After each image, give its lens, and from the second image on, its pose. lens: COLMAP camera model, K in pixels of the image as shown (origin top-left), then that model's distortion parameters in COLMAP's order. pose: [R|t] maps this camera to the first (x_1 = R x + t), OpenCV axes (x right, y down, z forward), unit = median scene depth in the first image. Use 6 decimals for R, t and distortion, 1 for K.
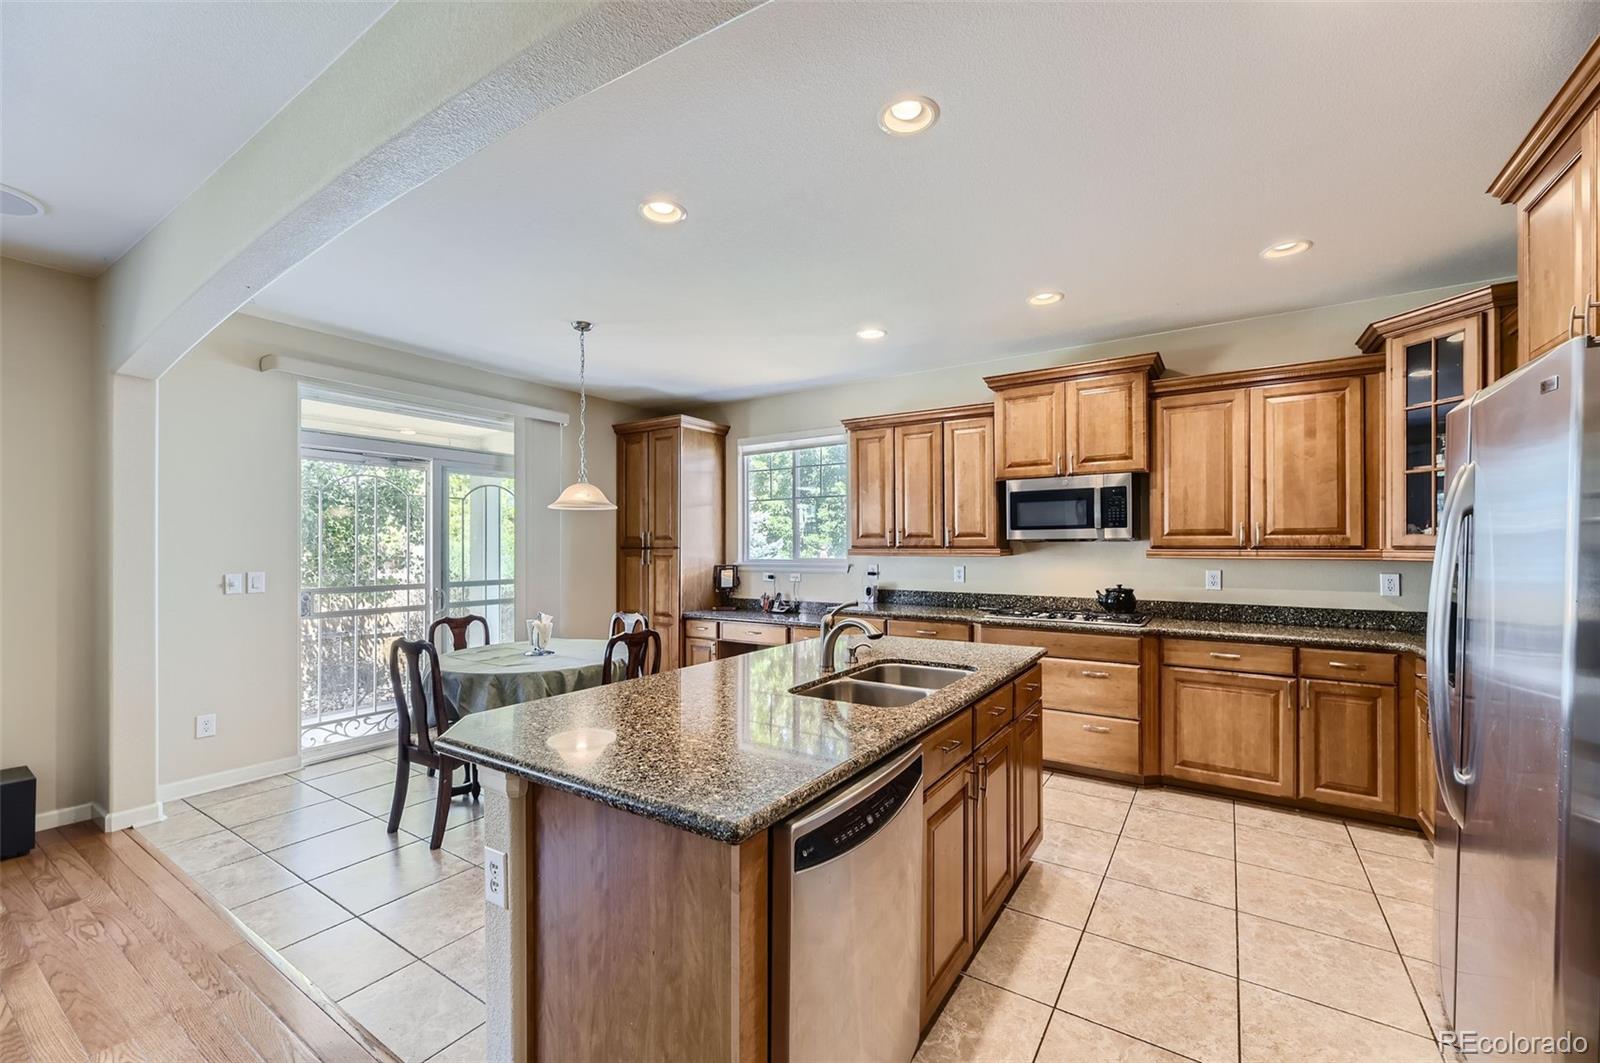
lens RADIAL K [[649.3, 0, 809.8], [0, 649.3, 540.0], [0, 0, 1]] dist [0.004441, 0.000177]
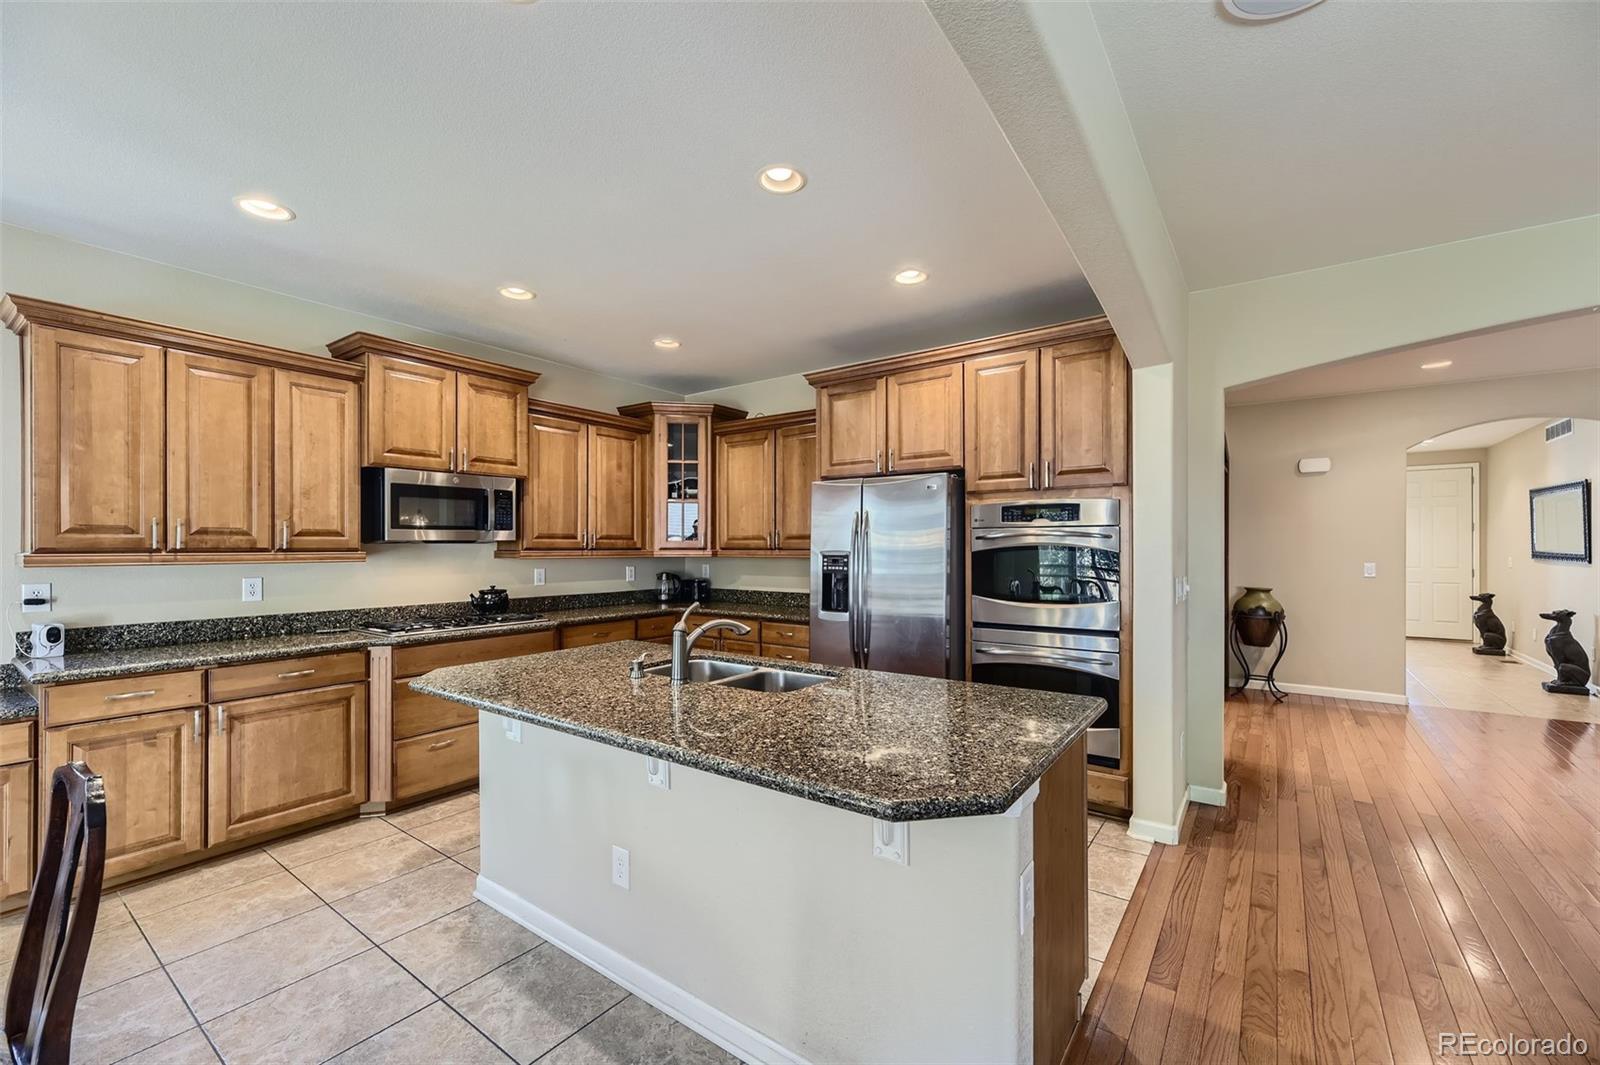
lens RADIAL K [[649.3, 0, 806.6], [0, 649.3, 543.1], [0, 0, 1]] dist [0.004441, 0.000177]
pose [[0.043546, 0.007491, 0.999023, -0.503531], [-0.007557, 0.999946, -0.007169, 0.004869], [-0.999023, -0.007238, 0.043601, 0.447126]]
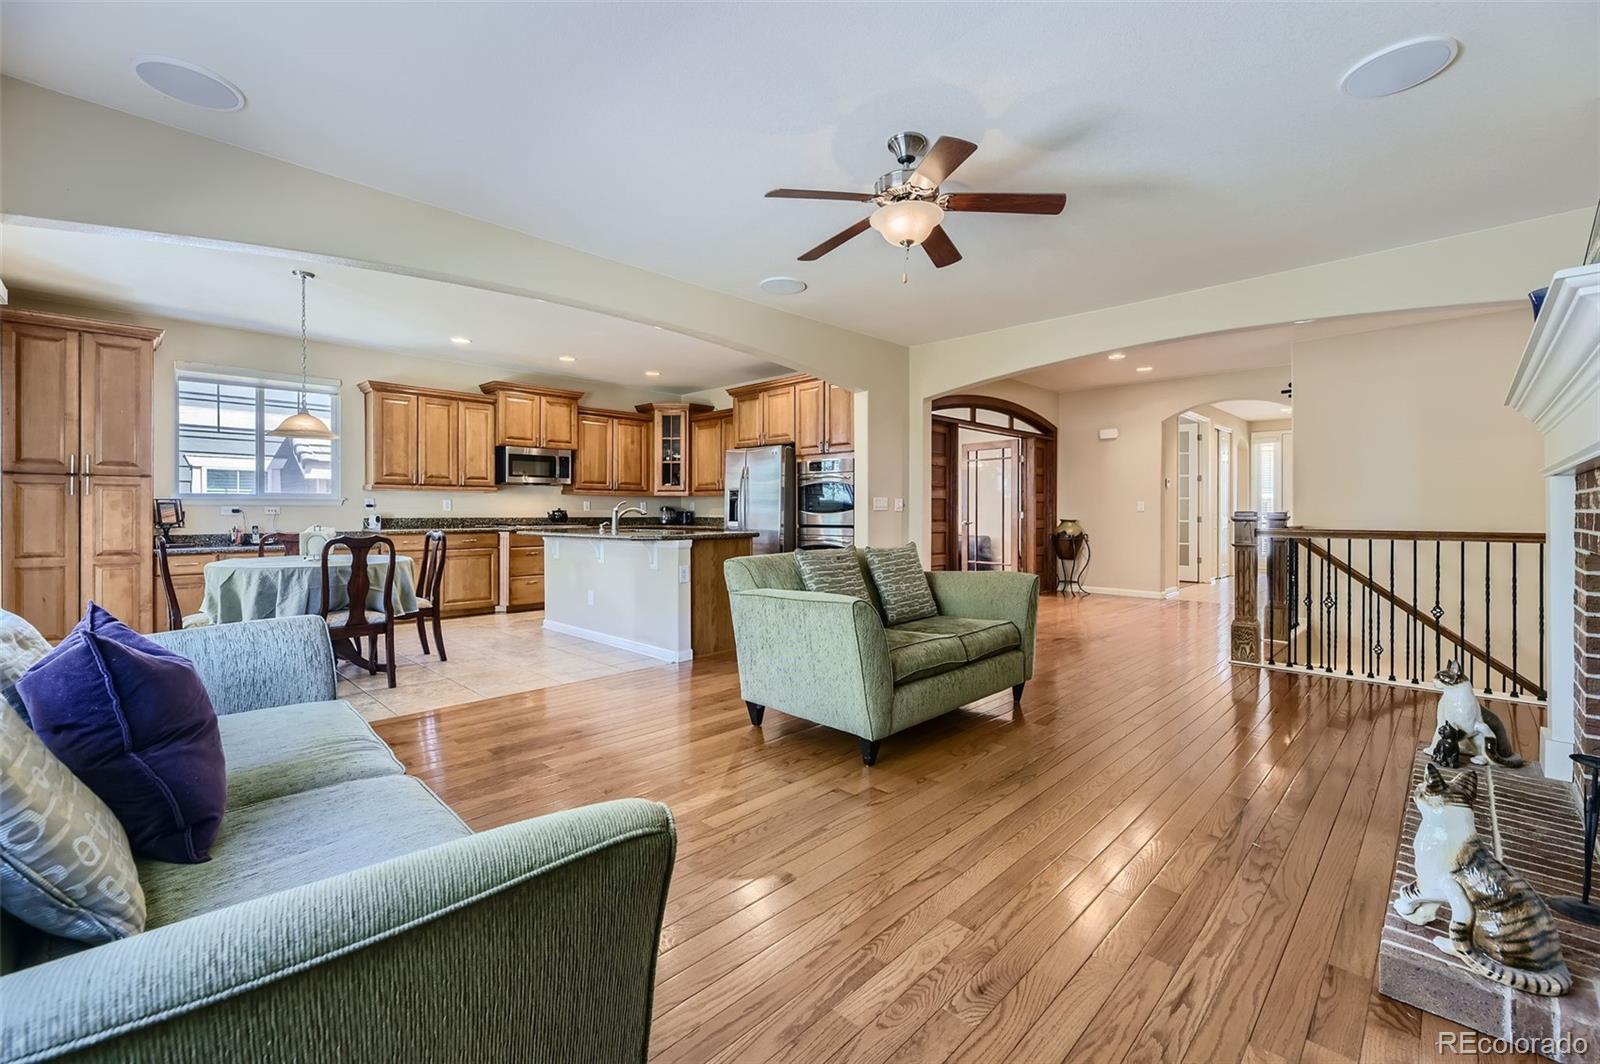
lens RADIAL K [[649.3, 0, 808.1], [0, 649.3, 507.2], [0, 0, 1]] dist [0.004441, 0.000177]
pose [[0.179902, 0.006445, 0.983663, -1.217032], [-0.009759, 0.999941, -0.004766, 0.065465], [-0.983636, -0.008742, 0.179954, -0.055733]]
